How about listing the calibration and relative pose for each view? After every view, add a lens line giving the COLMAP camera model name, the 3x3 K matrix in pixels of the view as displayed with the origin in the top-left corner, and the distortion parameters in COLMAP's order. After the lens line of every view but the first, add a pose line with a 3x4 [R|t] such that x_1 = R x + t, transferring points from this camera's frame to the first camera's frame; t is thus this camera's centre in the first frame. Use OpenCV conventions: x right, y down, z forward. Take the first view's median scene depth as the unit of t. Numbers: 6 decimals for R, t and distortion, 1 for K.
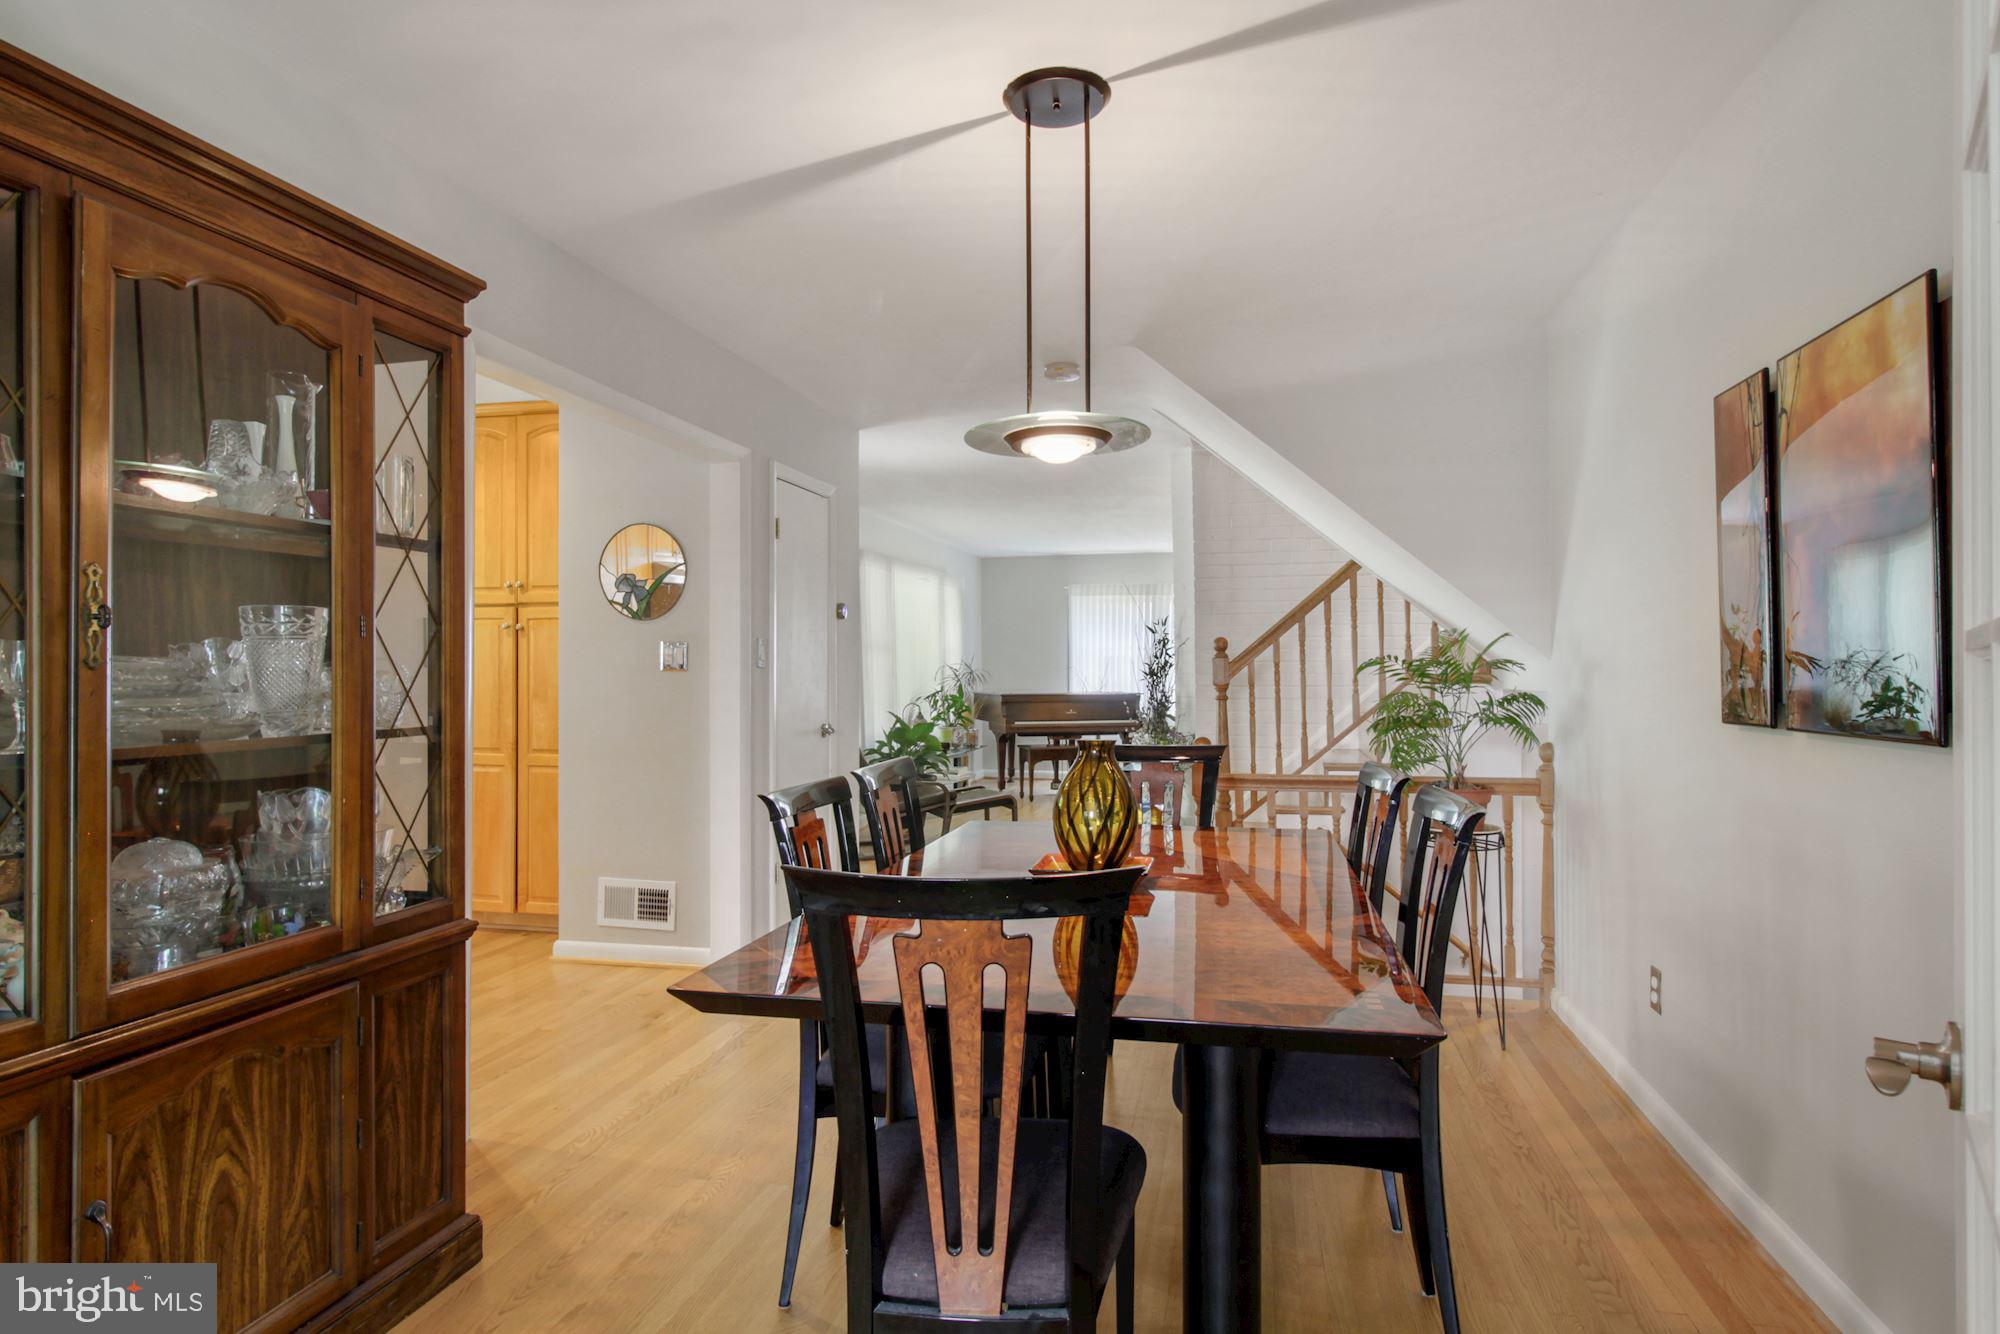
lens RADIAL K [[1128.8, 0, 999.6], [0, 1128.8, 663.4], [0, 0, 1]] dist [0.000861, 0.000066]
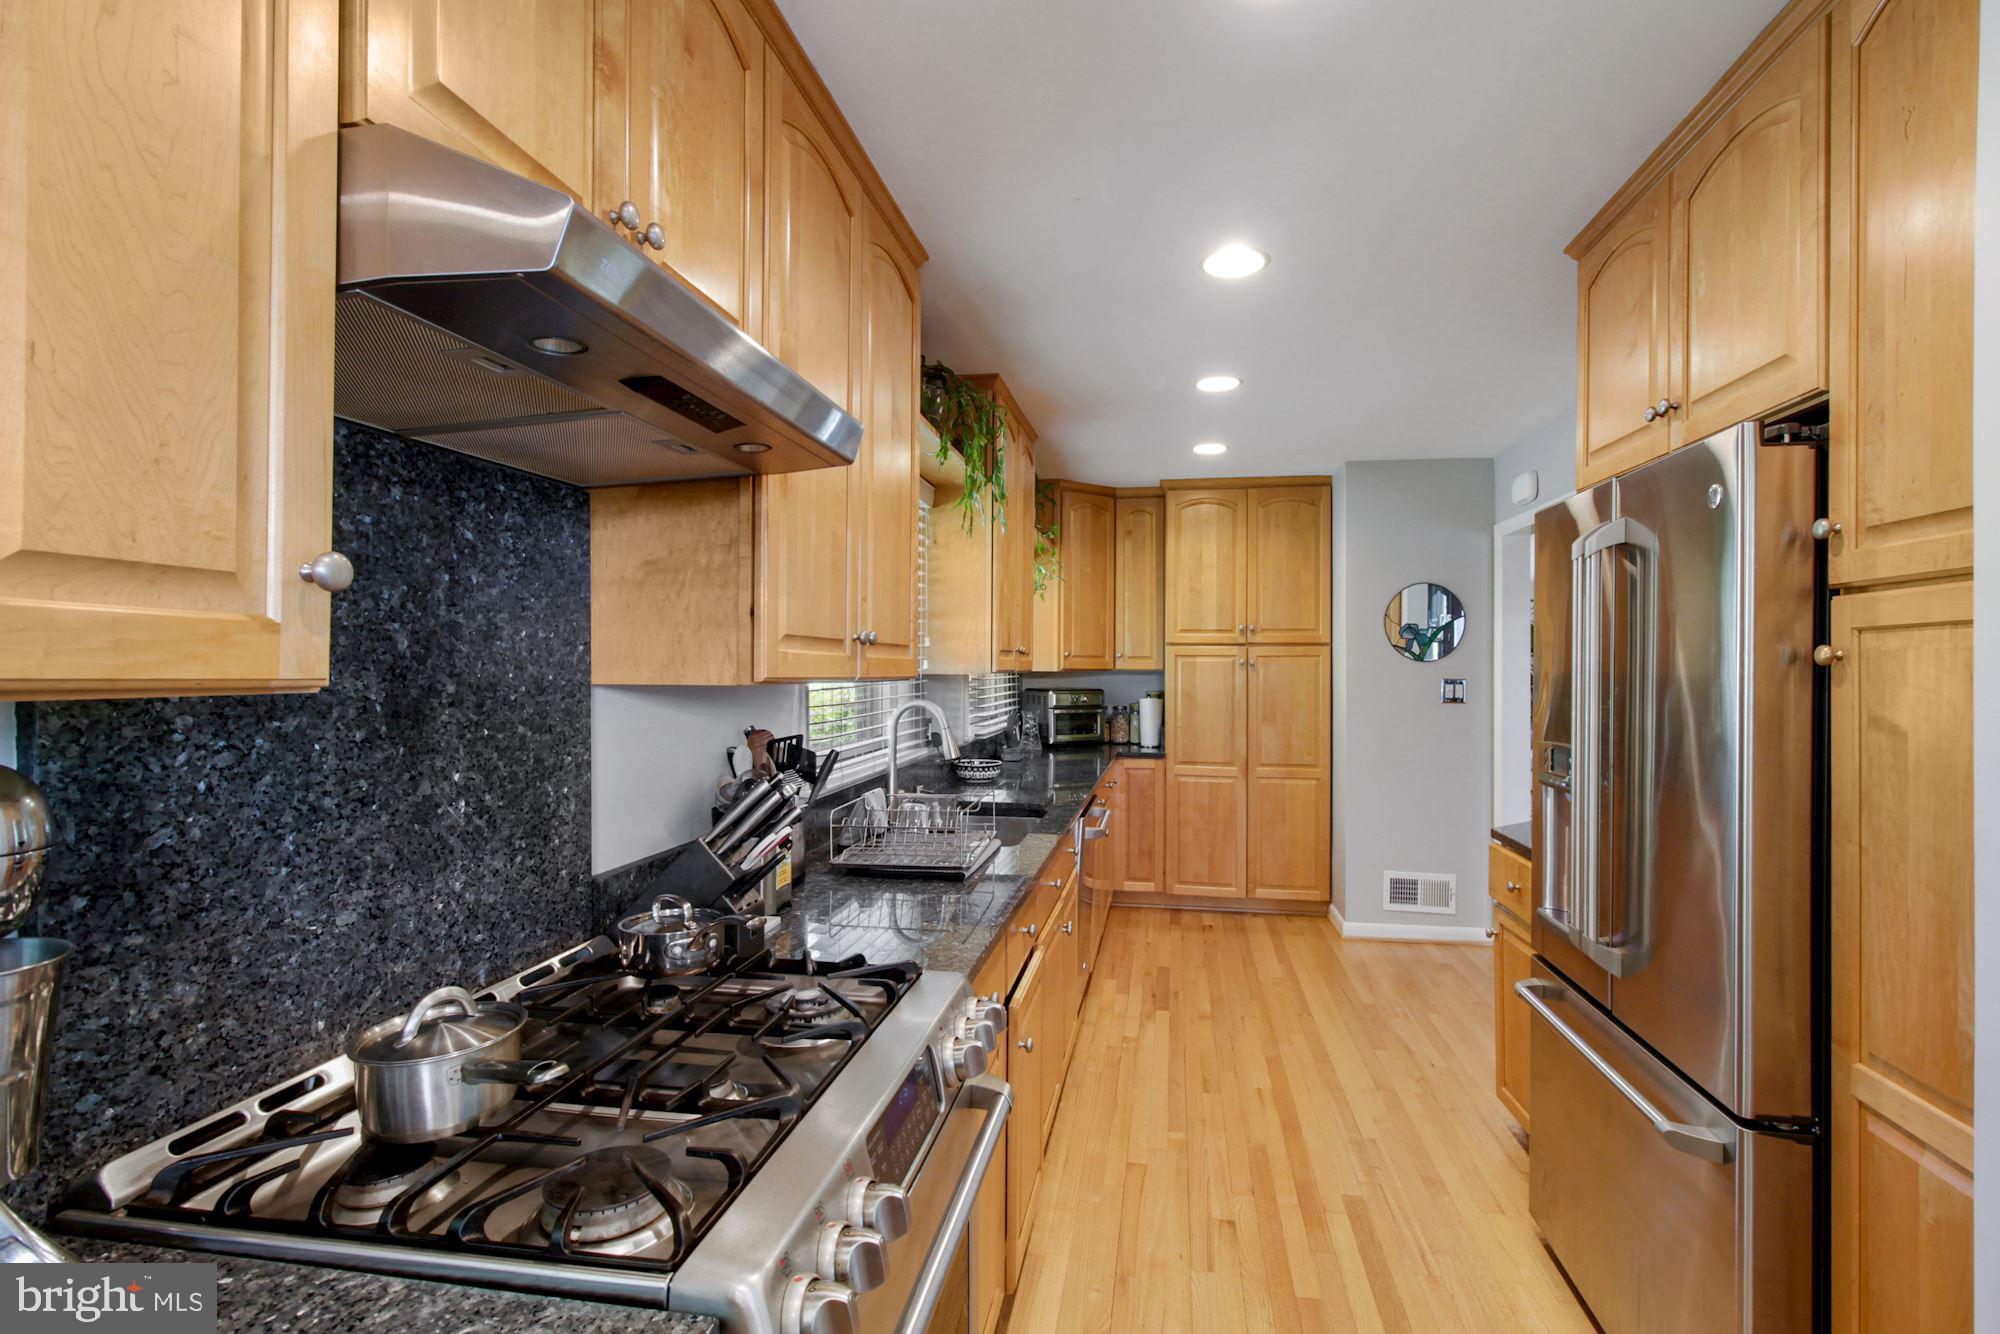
lens RADIAL K [[933.1, 0, 999.2], [0, 933.1, 665.3], [0, 0, 1]] dist [0.006893, -0.000722]
pose [[0.995803, 0.003448, 0.091460, -0.786115], [-0.004090, 0.999968, 0.006829, -0.035662], [-0.091434, -0.007174, 0.995785, 0.025808]]
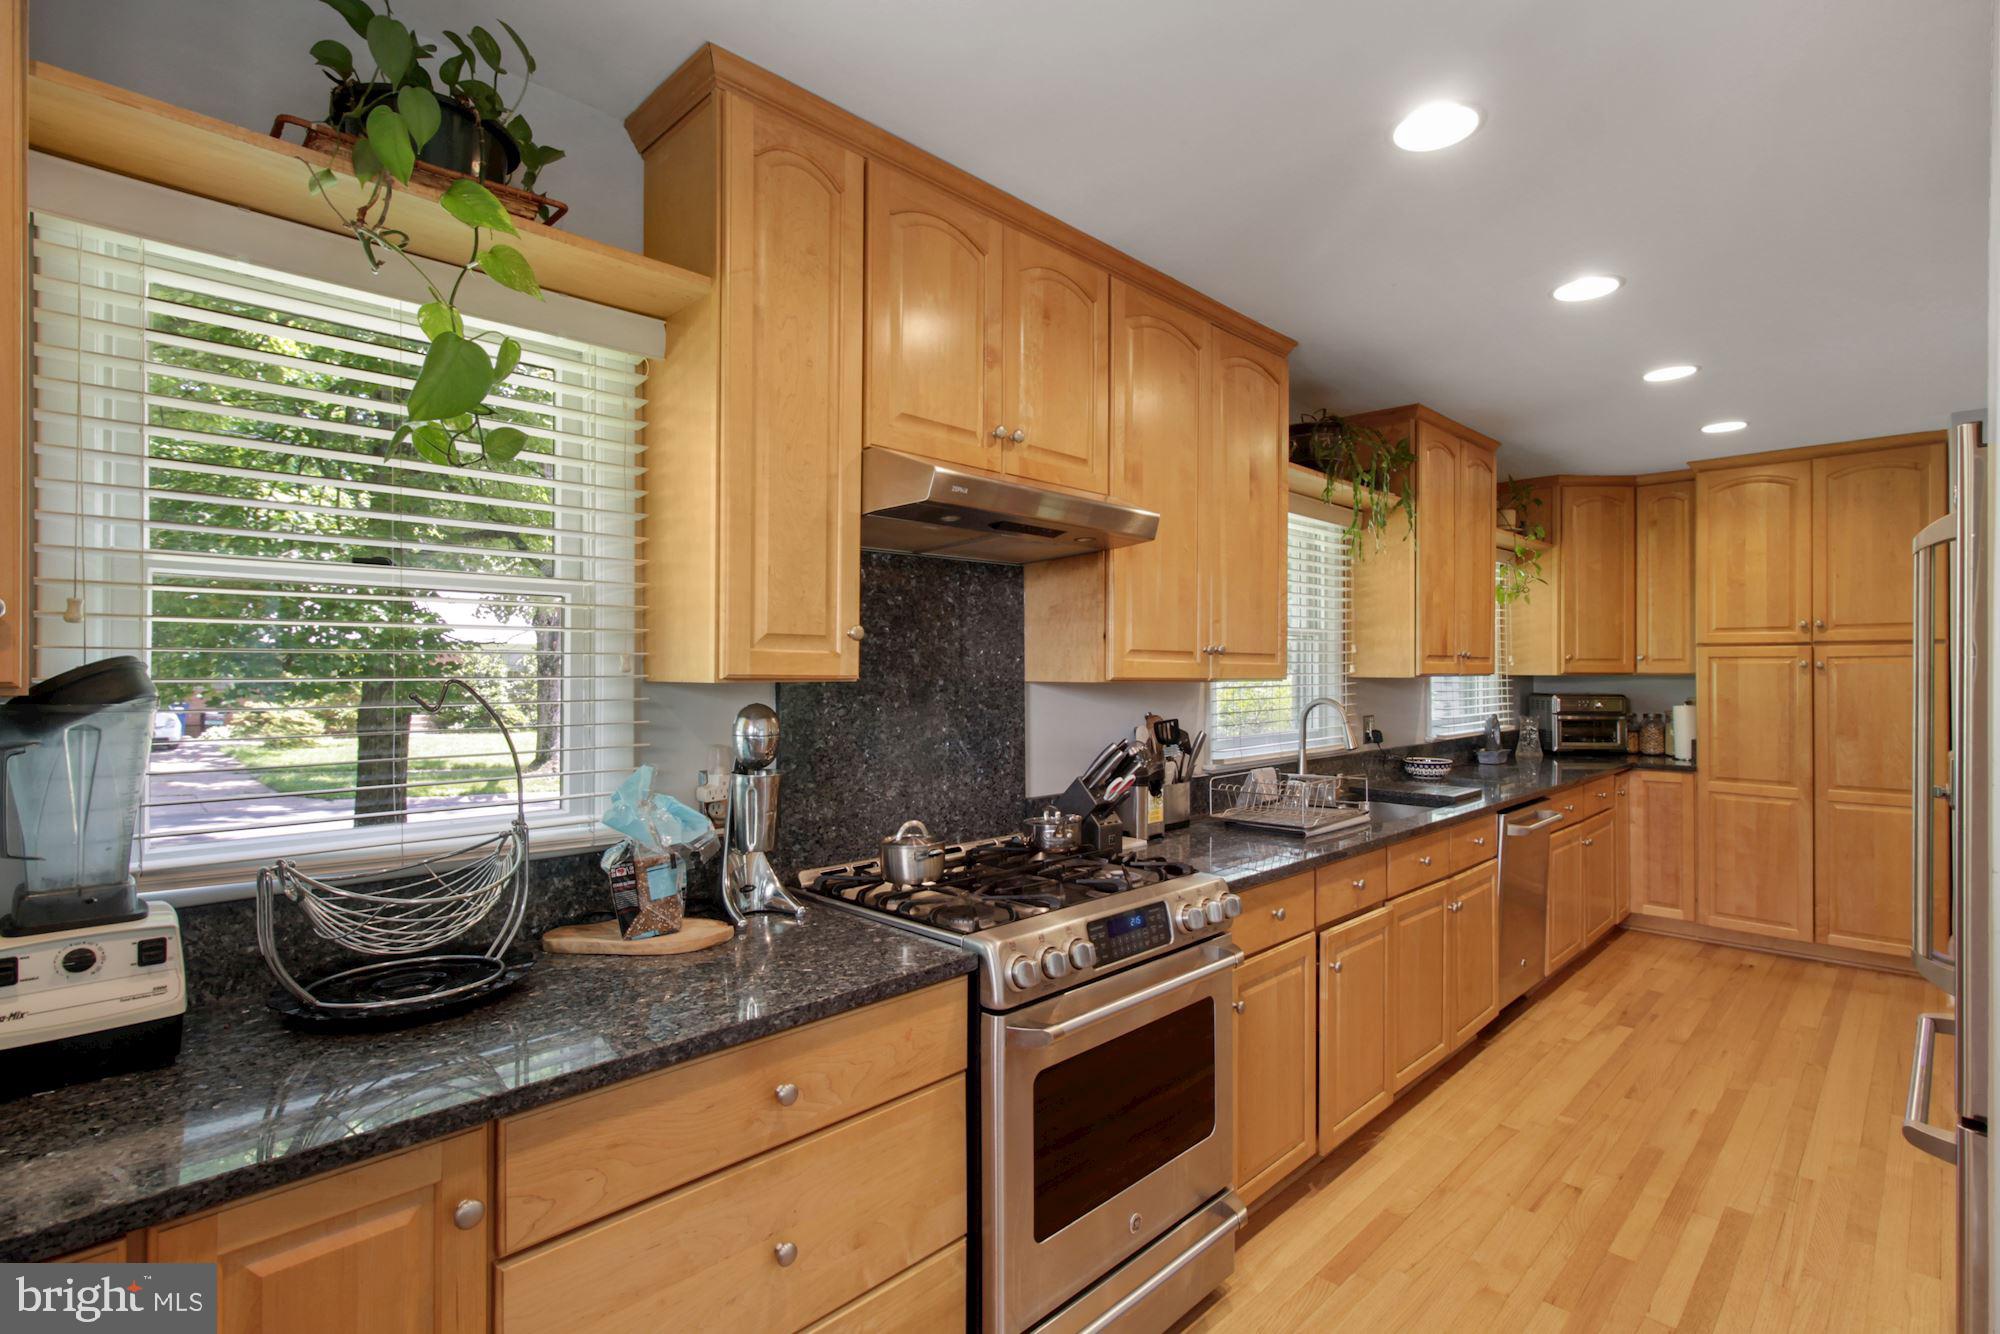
lens RADIAL K [[933.1, 0, 1001.8], [0, 933.1, 667.3], [0, 0, 1]] dist [0.006893, -0.000722]
pose [[0.866937, -0.000248, -0.498418, -0.644223], [0.003008, 0.999984, 0.004734, -0.036985], [0.498409, -0.005603, 0.866924, -0.108369]]
